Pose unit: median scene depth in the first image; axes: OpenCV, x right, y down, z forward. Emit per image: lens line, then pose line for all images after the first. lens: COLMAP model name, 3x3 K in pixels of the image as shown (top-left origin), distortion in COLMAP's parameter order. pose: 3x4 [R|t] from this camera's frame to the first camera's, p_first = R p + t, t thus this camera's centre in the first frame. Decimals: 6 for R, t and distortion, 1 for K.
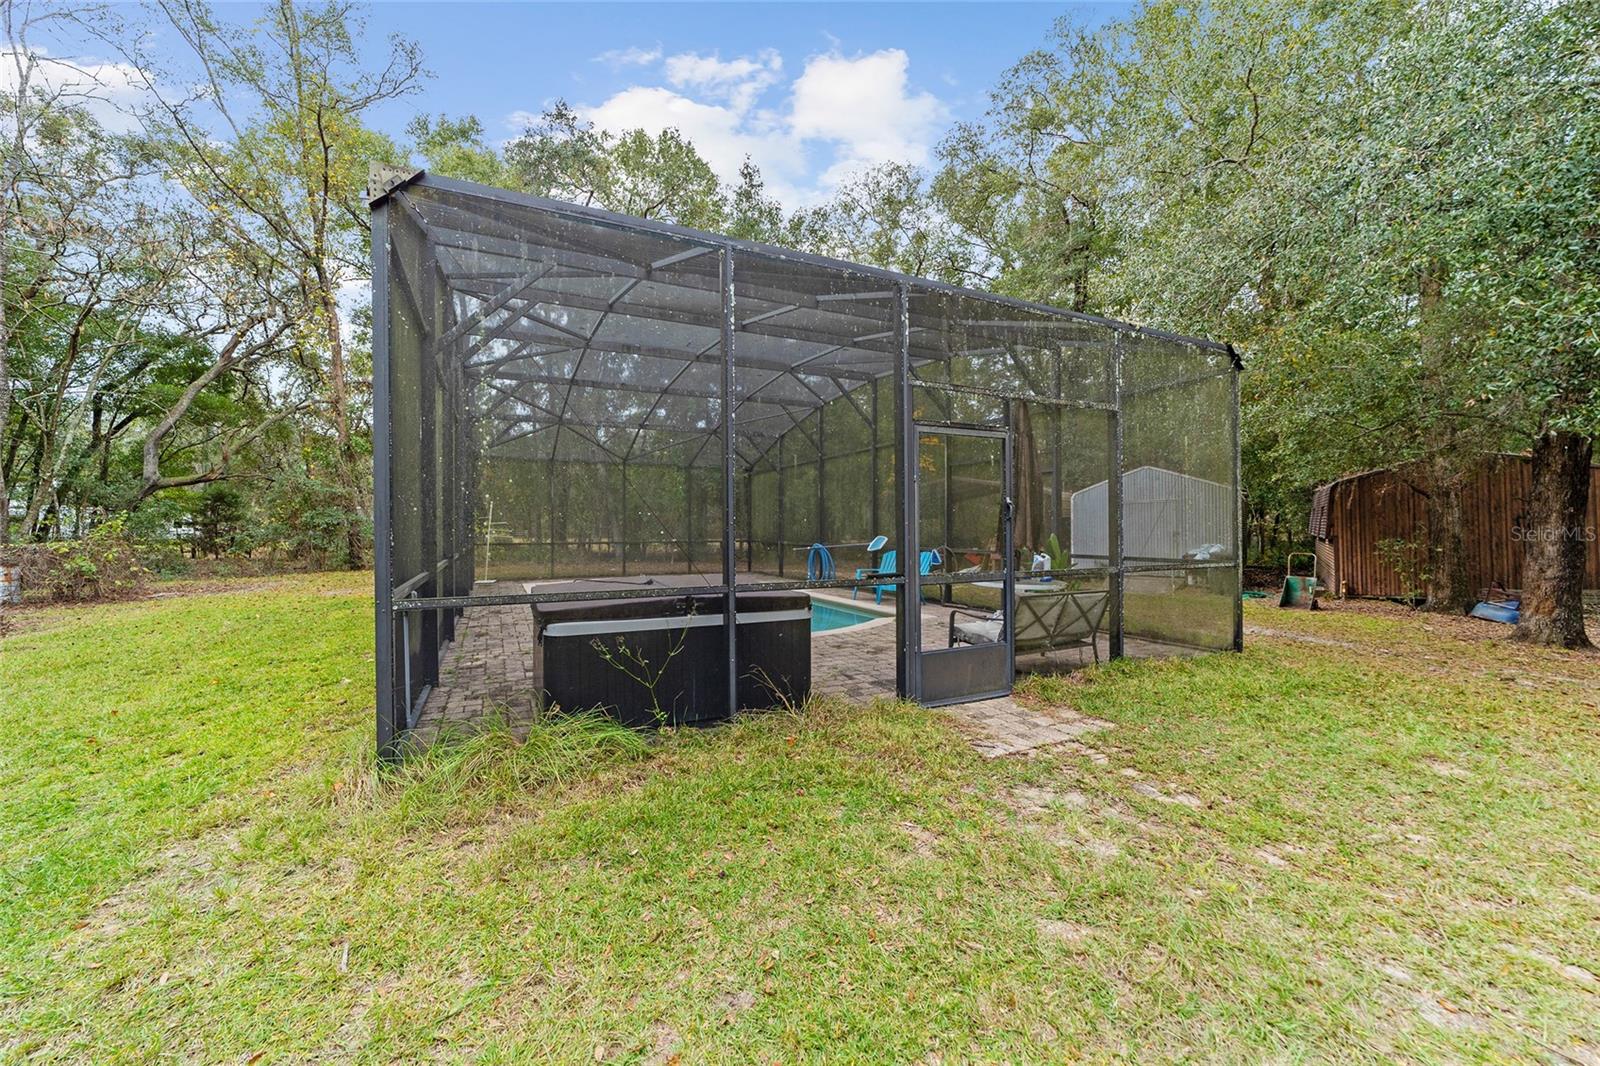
lens RADIAL K [[616.1, 0, 791.1], [0, 616.1, 525.1], [0, 0, 1]] dist [-0.007896, 0.002582]
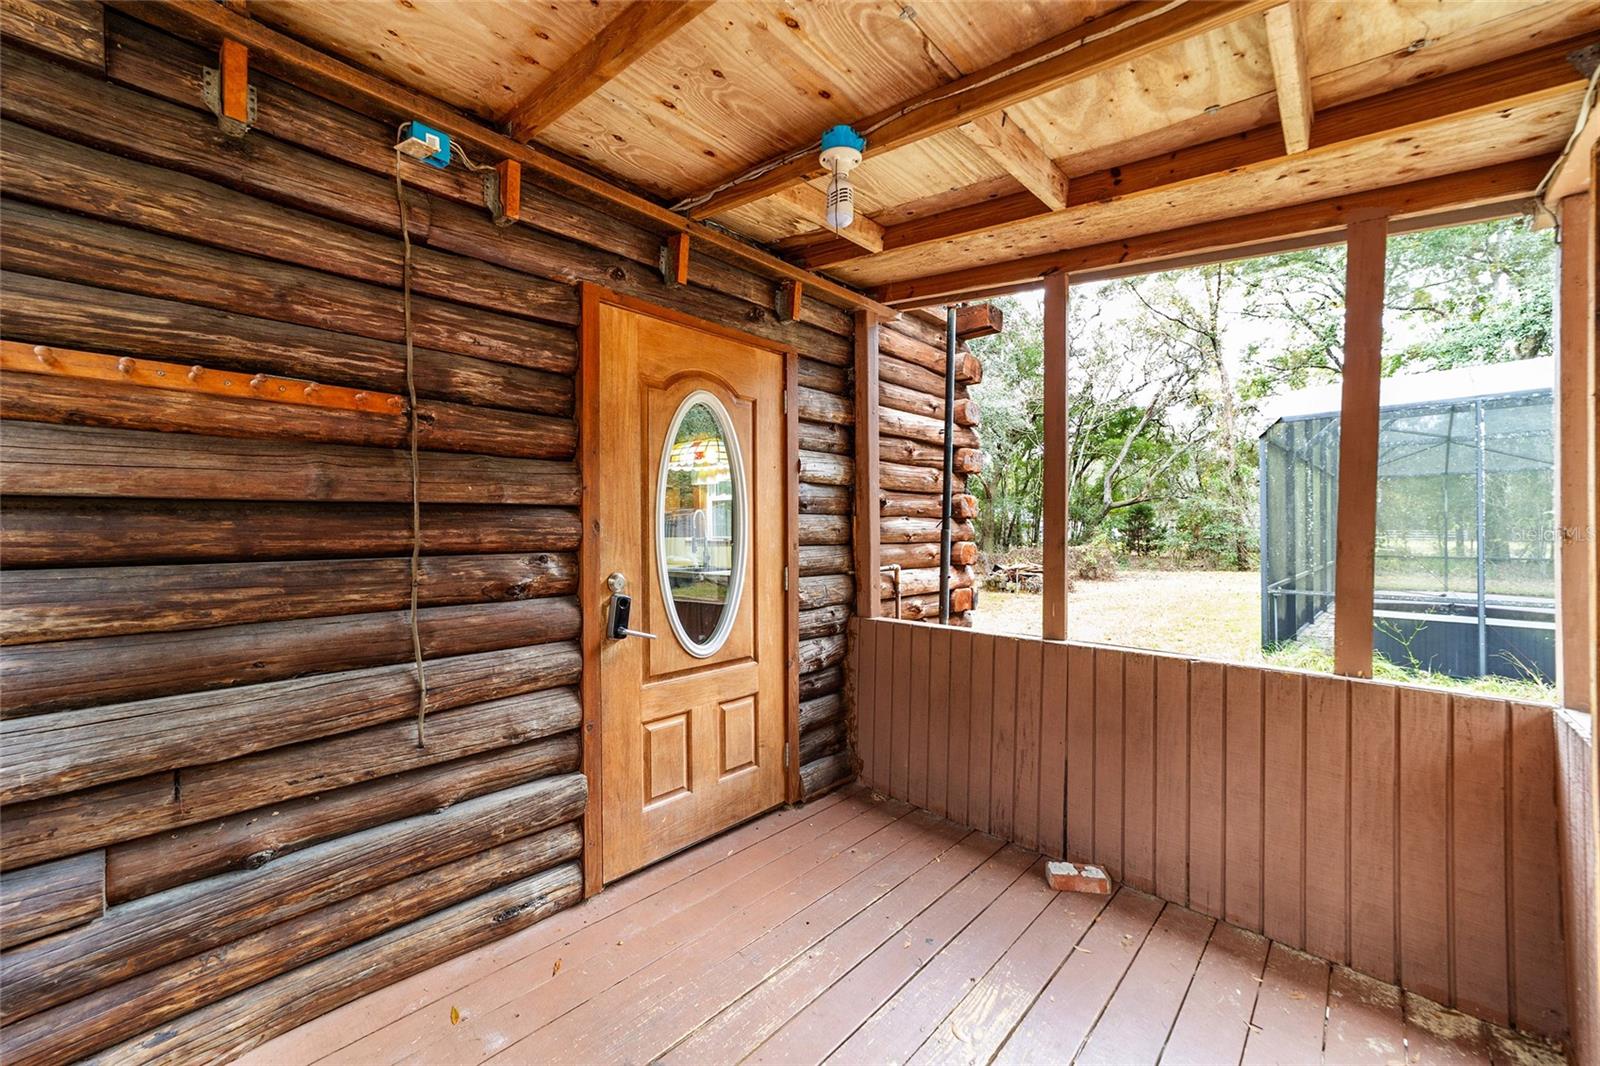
lens RADIAL K [[616.1, 0, 791.4], [0, 616.1, 537.4], [0, 0, 1]] dist [-0.007896, 0.002582]
pose [[0.320102, 0.013953, -0.947280, 0.217926], [0.007530, 0.999822, 0.017272, -0.028939], [0.947353, -0.012662, 0.319940, -0.327013]]
